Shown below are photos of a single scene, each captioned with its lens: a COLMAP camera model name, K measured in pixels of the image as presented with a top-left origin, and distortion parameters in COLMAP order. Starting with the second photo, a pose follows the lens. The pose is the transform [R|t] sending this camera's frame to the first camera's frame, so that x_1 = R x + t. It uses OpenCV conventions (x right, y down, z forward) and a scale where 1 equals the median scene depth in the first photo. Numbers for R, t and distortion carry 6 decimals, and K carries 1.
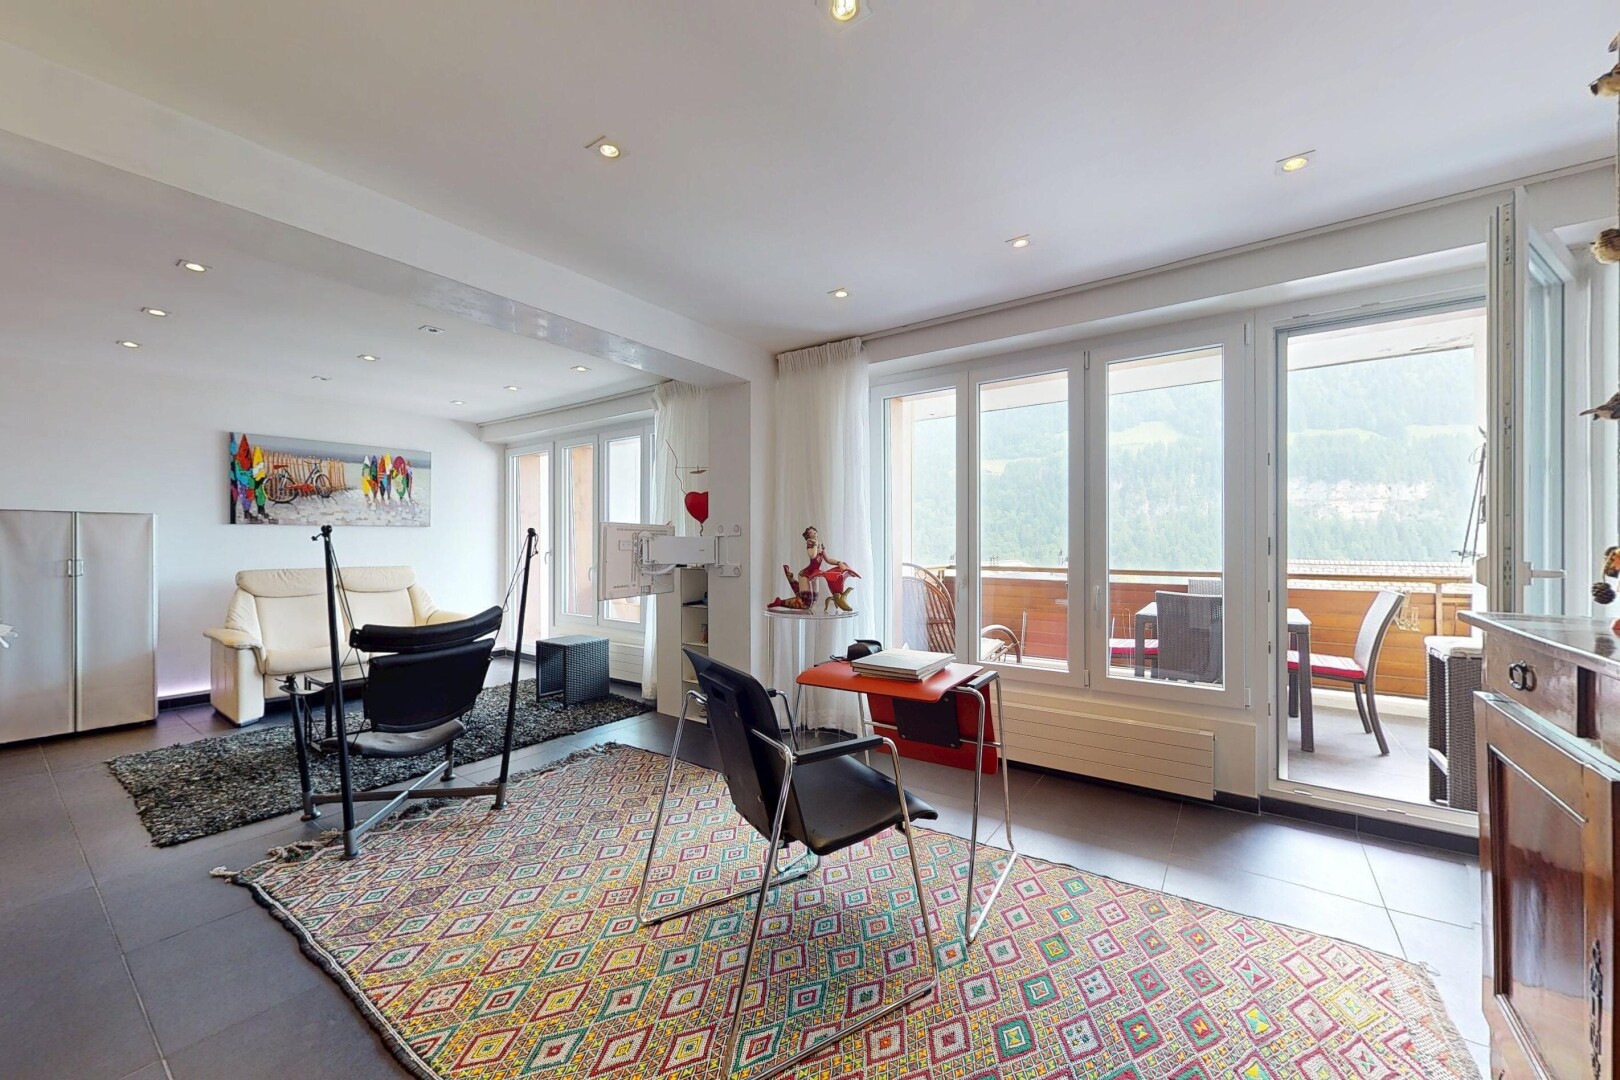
lens RADIAL K [[606.6, 0, 807.5], [0, 606.6, 543.1], [0, 0, 1]] dist [0.001004, -0.000277]
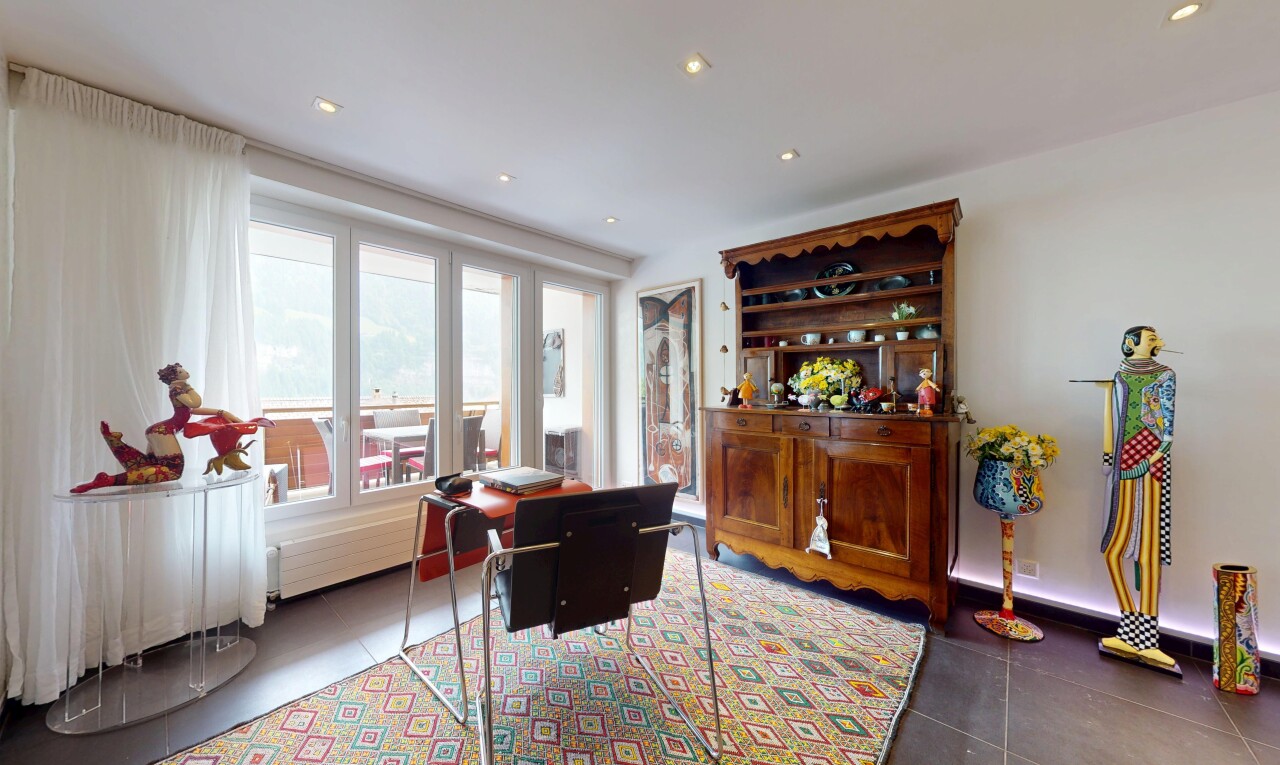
lens RADIAL K [[429.5, 0, 638.4], [0, 429.5, 385.9], [0, 0, 1]] dist [0.000325, 0.000014]
pose [[0.103862, -0.000640, 0.994592, -0.442995], [-0.000774, 0.999999, 0.000725, -0.001626], [-0.994591, -0.000845, 0.103861, 0.404835]]
